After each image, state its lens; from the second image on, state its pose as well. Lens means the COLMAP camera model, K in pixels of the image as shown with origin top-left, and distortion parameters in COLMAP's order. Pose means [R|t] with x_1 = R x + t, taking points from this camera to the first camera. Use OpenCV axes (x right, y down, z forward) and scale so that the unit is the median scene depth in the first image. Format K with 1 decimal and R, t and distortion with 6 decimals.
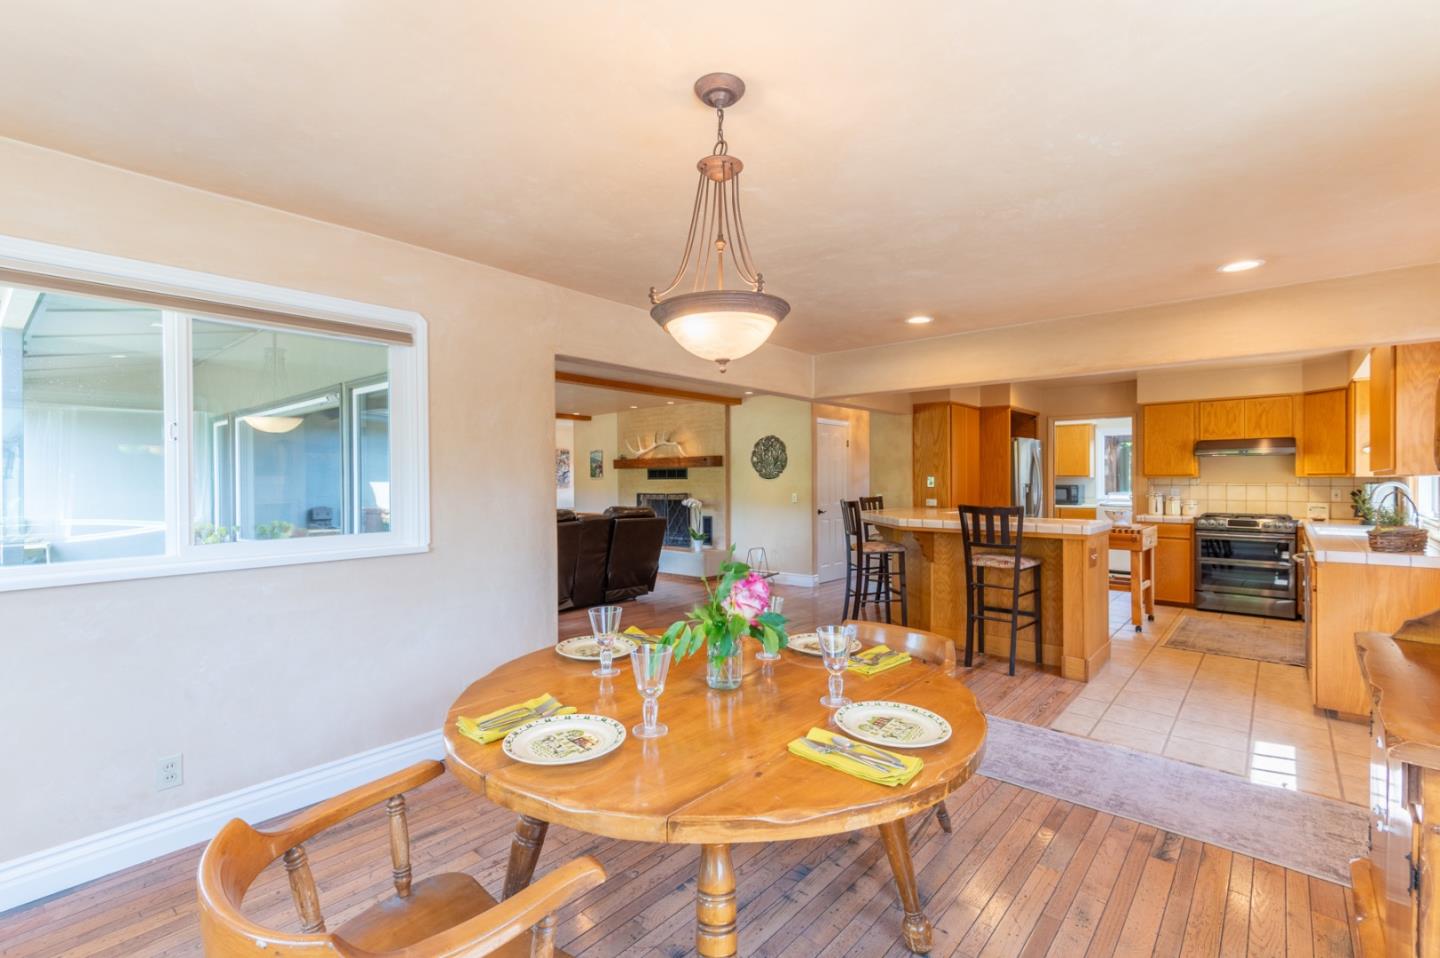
lens RADIAL K [[651.4, 0, 723.4], [0, 651.4, 482.5], [0, 0, 1]] dist [0.013546, -0.001904]
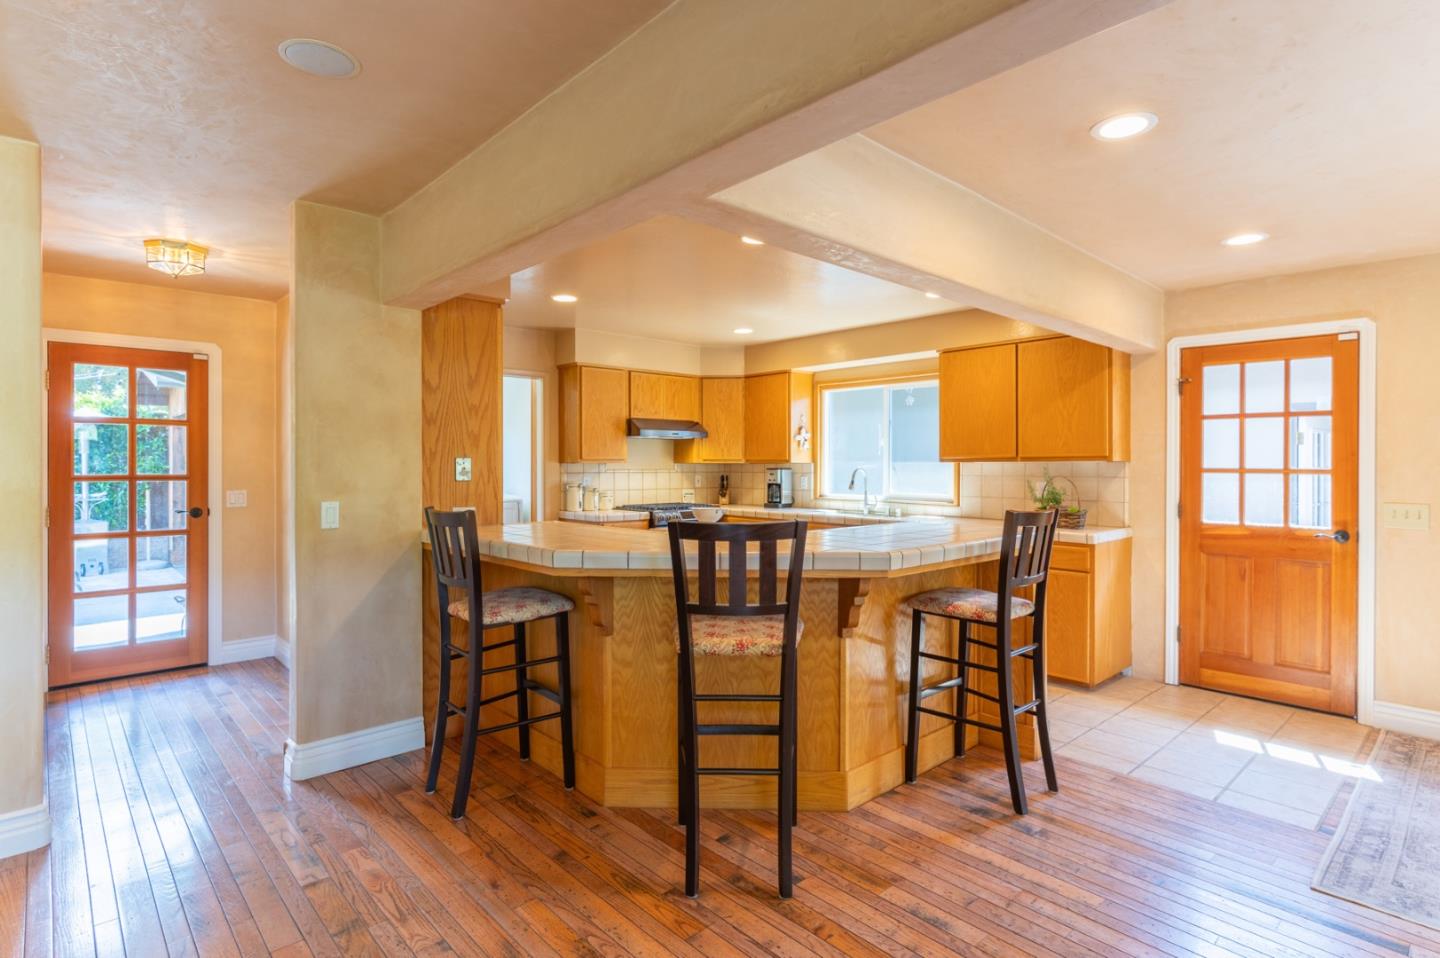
lens RADIAL K [[764.6, 0, 719.2], [0, 764.6, 464.0], [0, 0, 1]] dist [0.012857, -0.009854]
pose [[0.108193, -0.000698, 0.994130, -0.144849], [0.000965, 0.999999, 0.000597, -0.006561], [-0.994129, 0.000895, 0.108194, 0.760700]]
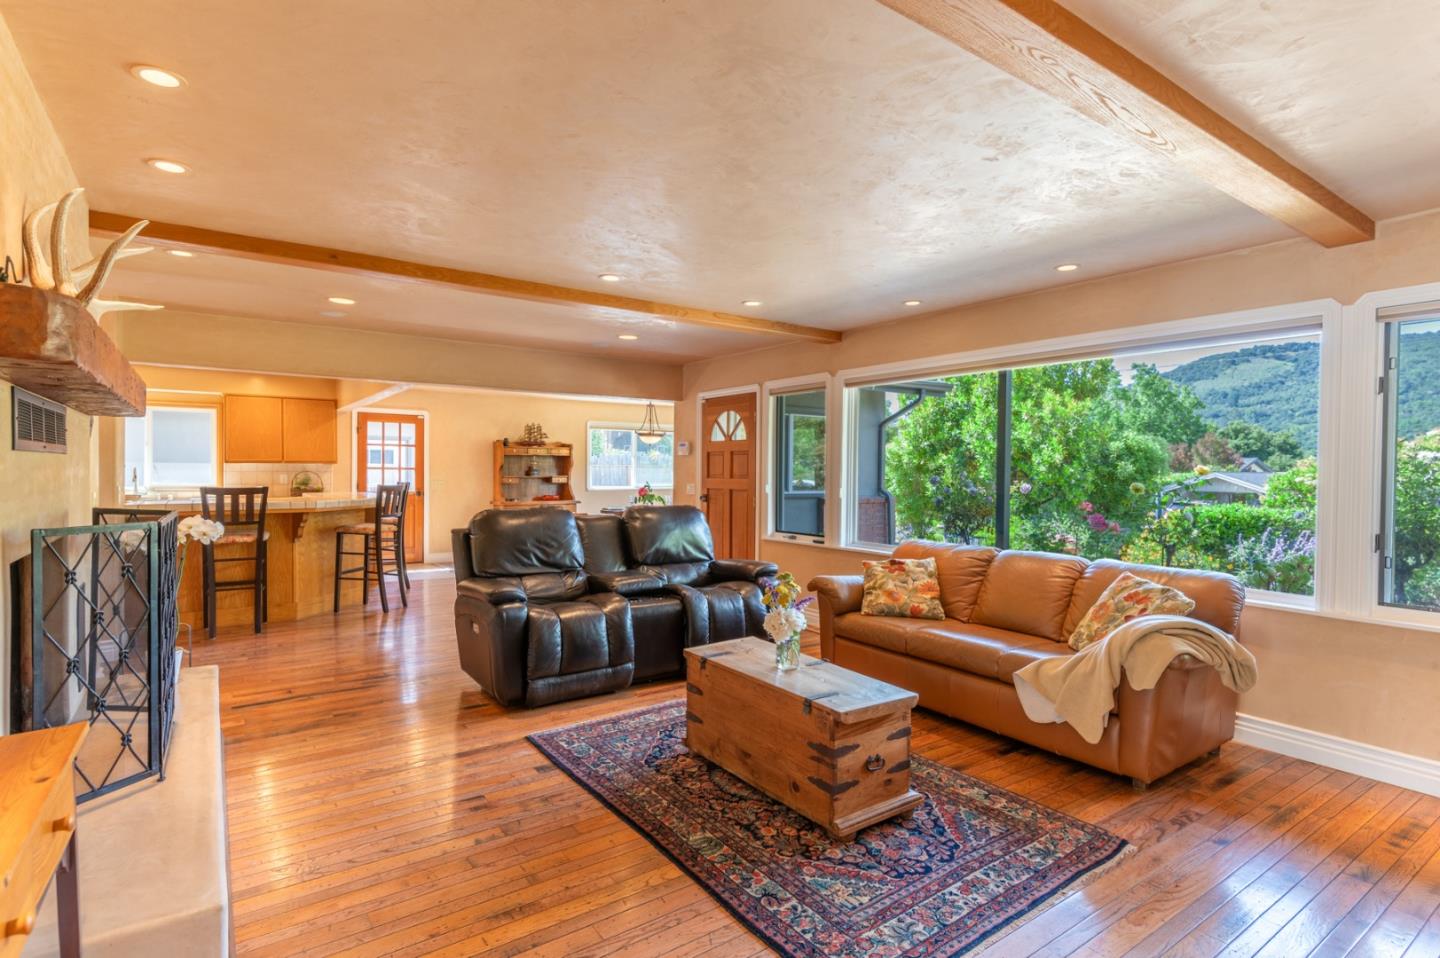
lens RADIAL K [[719.3, 0, 715.8], [0, 719.3, 477.6], [0, 0, 1]] dist [0.002851, -0.002067]
pose [[-0.967179, -0.009497, 0.253918, -0.488144], [-0.006286, 0.999890, 0.013456, -0.003044], [-0.254018, 0.011418, -0.967132, 1.626613]]
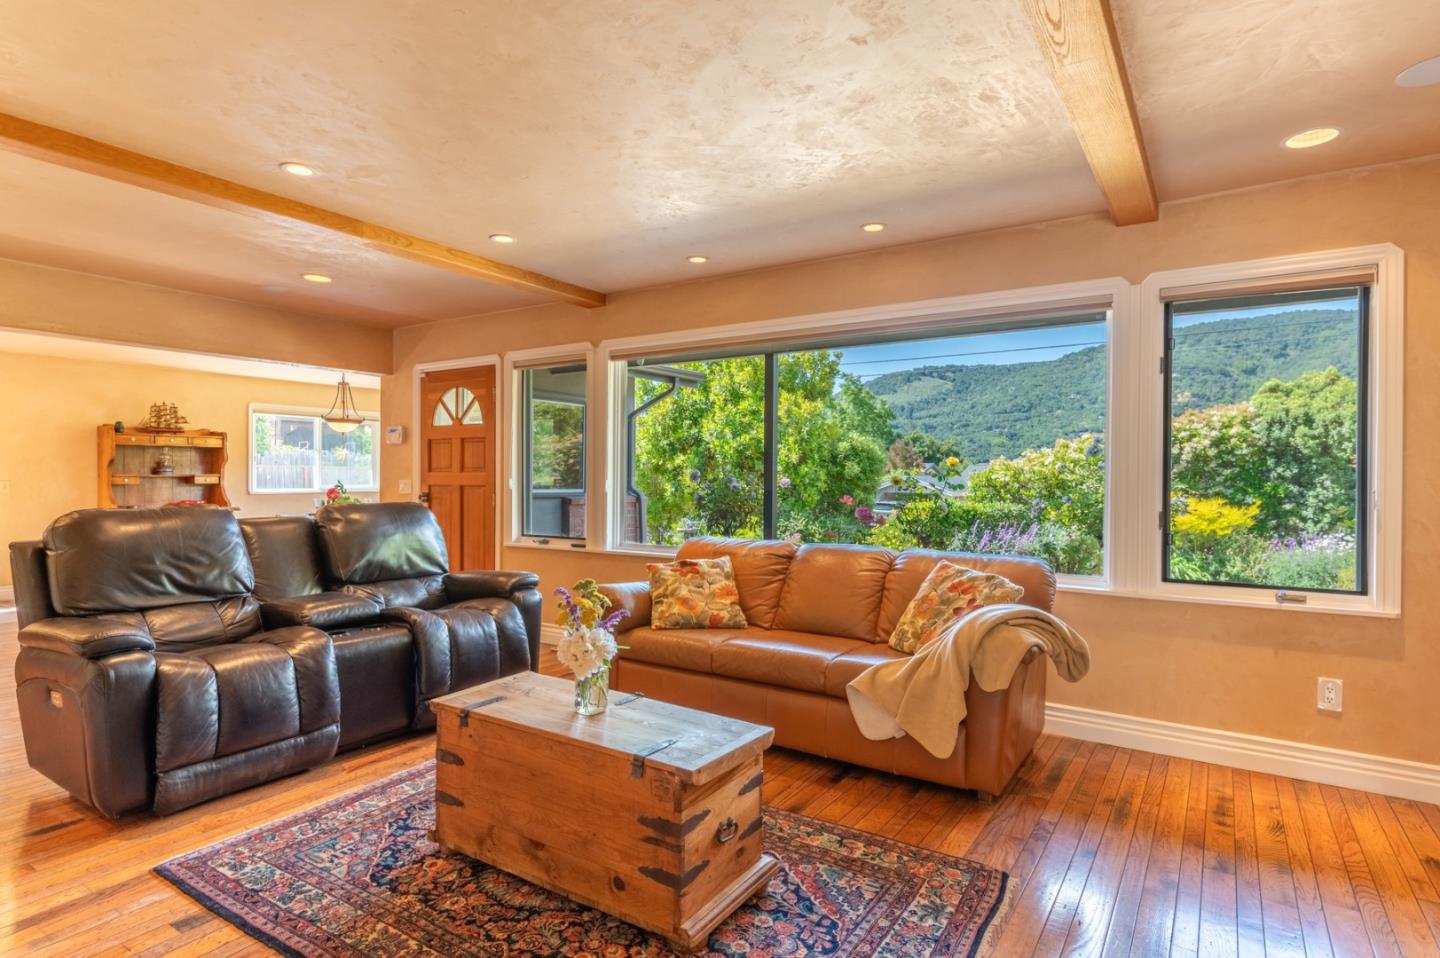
lens RADIAL K [[764.6, 0, 719.0], [0, 764.6, 480.0], [0, 0, 1]] dist [0.012857, -0.009854]
pose [[-0.992656, -0.003731, -0.120911, -0.435296], [-0.004485, 0.999972, 0.005960, 0.014478], [0.120885, 0.006458, -0.992646, 1.533551]]
